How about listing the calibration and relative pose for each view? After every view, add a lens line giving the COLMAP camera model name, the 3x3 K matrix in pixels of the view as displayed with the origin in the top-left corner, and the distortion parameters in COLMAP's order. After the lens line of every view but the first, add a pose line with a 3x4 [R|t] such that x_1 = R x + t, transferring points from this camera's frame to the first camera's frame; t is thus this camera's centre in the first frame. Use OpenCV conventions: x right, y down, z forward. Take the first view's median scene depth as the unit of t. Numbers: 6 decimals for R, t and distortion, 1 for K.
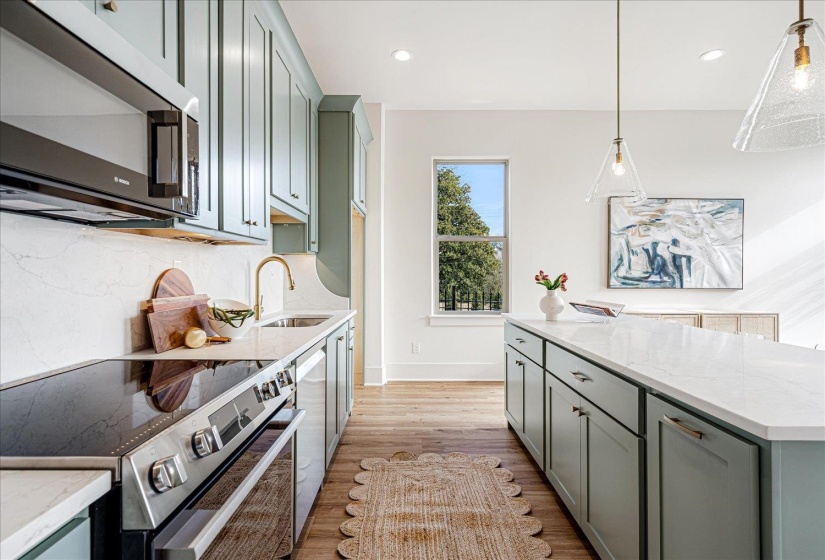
lens RADIAL K [[413.4, 0, 406.7], [0, 413.4, 276.6], [0, 0, 1]] dist [0.000926, 0.001754]
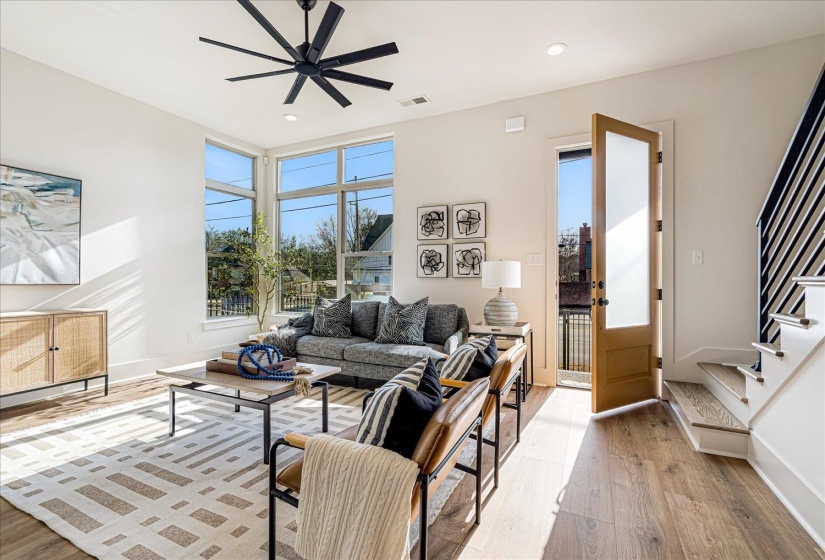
lens RADIAL K [[375.2, 0, 410.1], [0, 375.2, 274.8], [0, 0, 1]] dist [-0.003984, 0.001124]
pose [[0.445538, 0.007639, 0.895231, 0.421488], [0.004485, 0.999932, -0.010765, 0.021344], [-0.895252, 0.008811, 0.445473, 0.038628]]
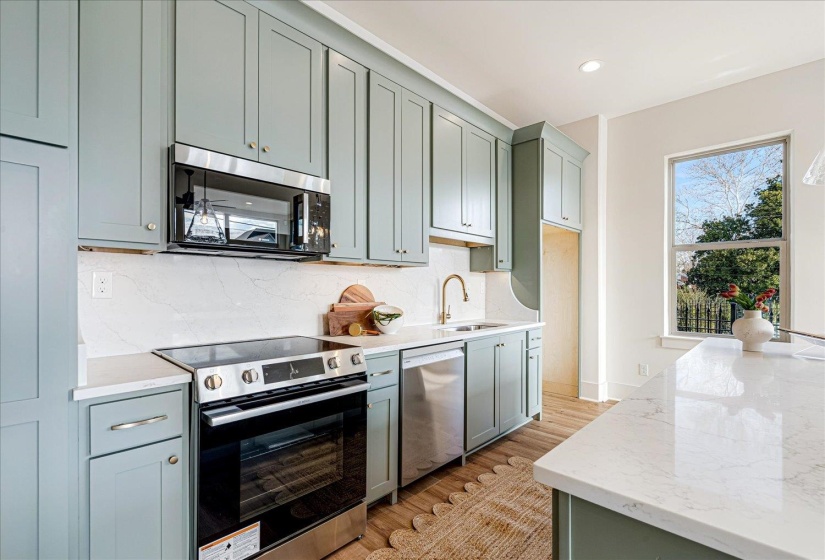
lens RADIAL K [[375.2, 0, 408.7], [0, 375.2, 289.0], [0, 0, 1]] dist [-0.003984, 0.001124]
pose [[0.725027, 0.002626, -0.688715, 0.218518], [-0.006006, 0.999979, -0.002510, -0.000251], [0.688694, 0.005956, 0.725028, 0.044105]]
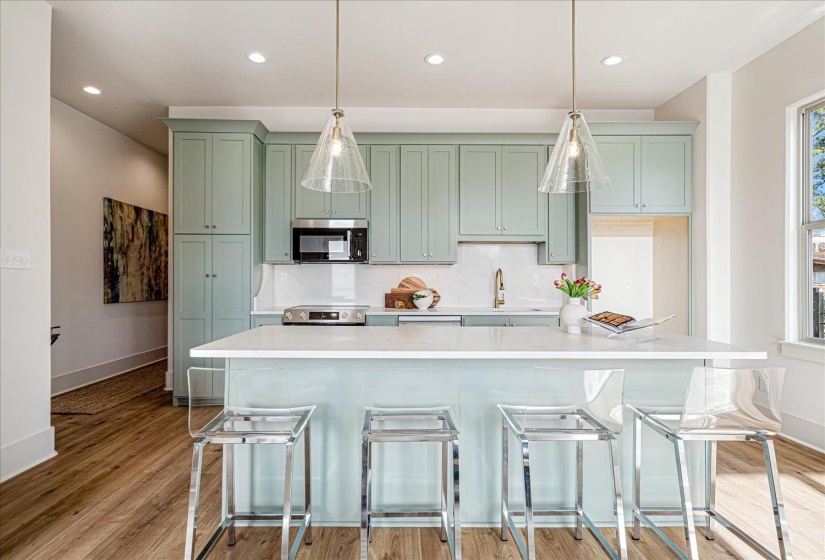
lens RADIAL K [[413.4, 0, 406.5], [0, 413.4, 277.8], [0, 0, 1]] dist [0.000926, 0.001754]
pose [[0.017170, -0.007260, -0.999826, 0.738153], [-0.010158, 0.999921, -0.007435, 0.002040], [0.999801, 0.010284, 0.017095, 0.369680]]
